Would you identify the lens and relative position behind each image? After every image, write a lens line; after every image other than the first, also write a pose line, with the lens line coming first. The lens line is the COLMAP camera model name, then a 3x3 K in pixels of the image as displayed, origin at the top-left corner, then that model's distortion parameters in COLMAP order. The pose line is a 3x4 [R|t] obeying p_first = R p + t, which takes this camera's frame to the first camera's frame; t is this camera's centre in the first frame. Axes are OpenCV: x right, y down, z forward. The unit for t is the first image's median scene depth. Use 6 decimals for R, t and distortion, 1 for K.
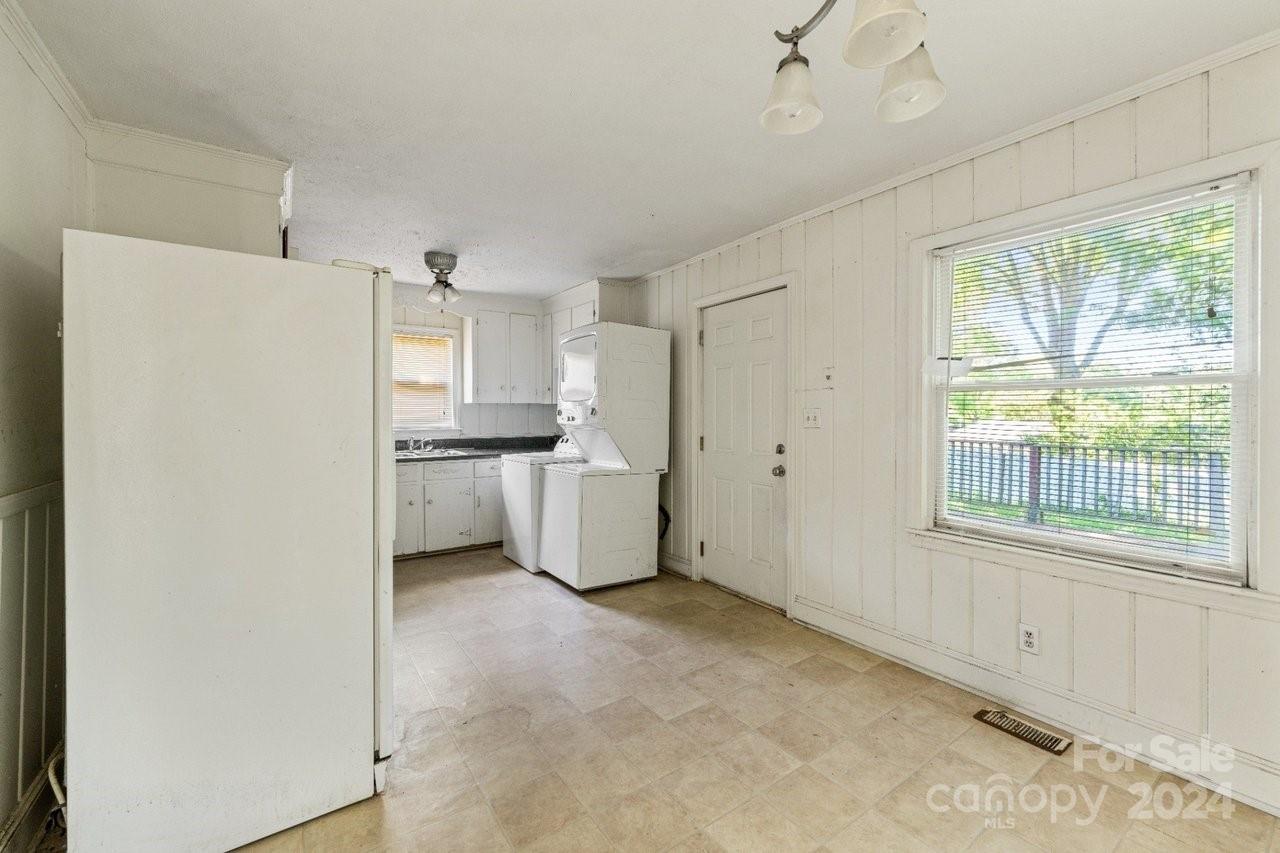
lens RADIAL K [[515.6, 0, 631.7], [0, 515.6, 416.5], [0, 0, 1]] dist [0.006883, -0.001172]
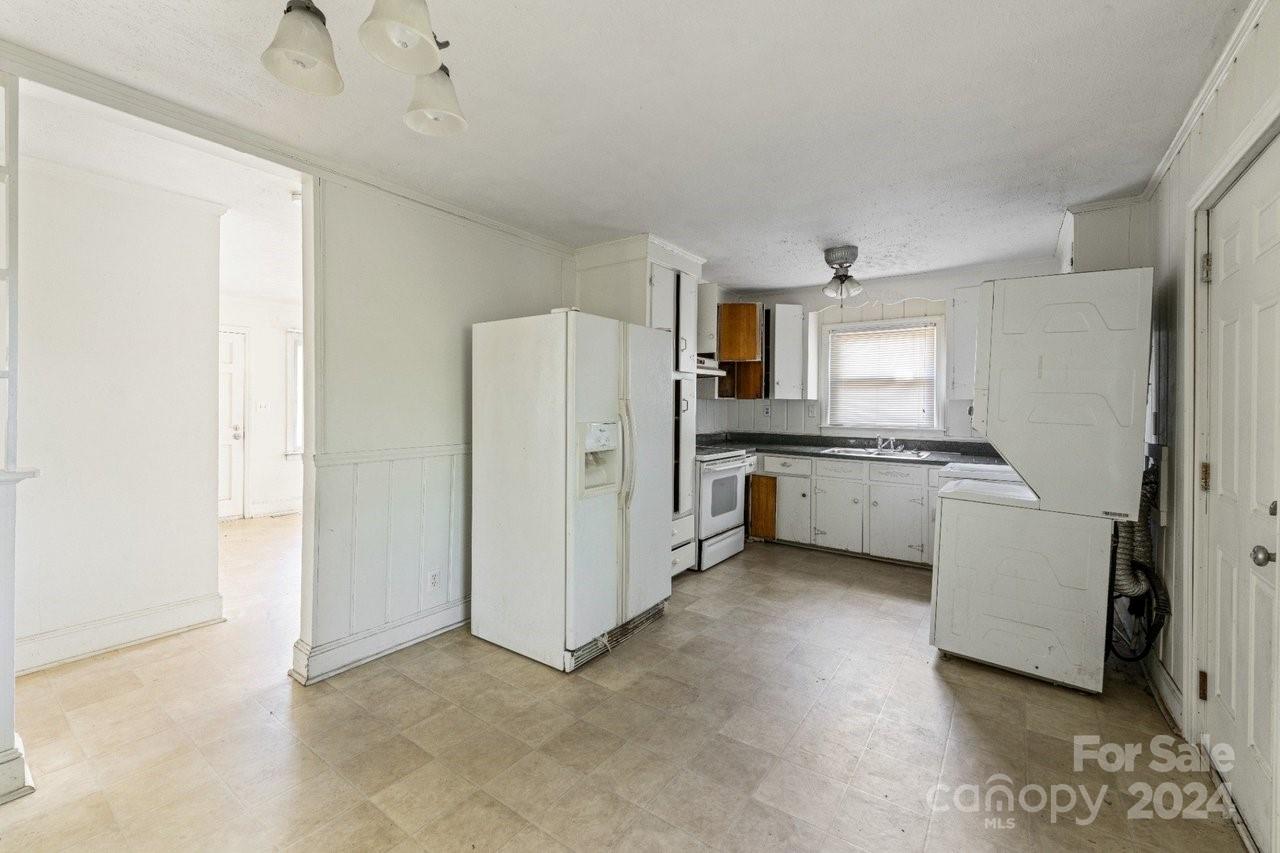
lens RADIAL K [[515.6, 0, 642.4], [0, 515.6, 409.6], [0, 0, 1]] dist [0.006883, -0.001172]
pose [[0.351193, 0.009737, -0.936253, 0.371556], [-0.017561, 0.999839, 0.003811, -0.005235], [0.936138, 0.015103, 0.351307, 0.273335]]
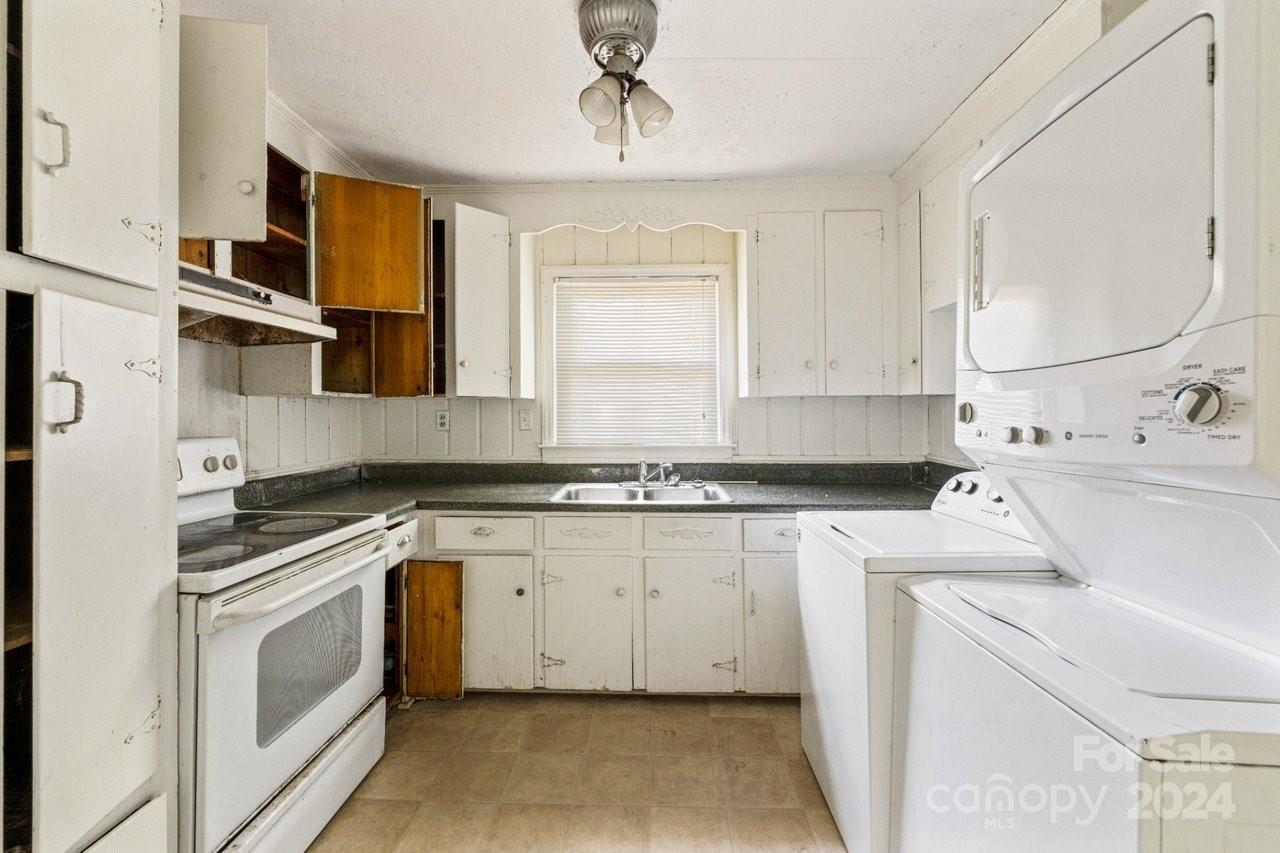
lens RADIAL K [[515.6, 0, 640.2], [0, 515.6, 414.8], [0, 0, 1]] dist [0.006883, -0.001172]
pose [[0.811411, -0.005795, -0.584447, -0.113829], [-0.000243, 0.999947, -0.010251, -0.003067], [0.584476, 0.008460, 0.811367, 0.616355]]
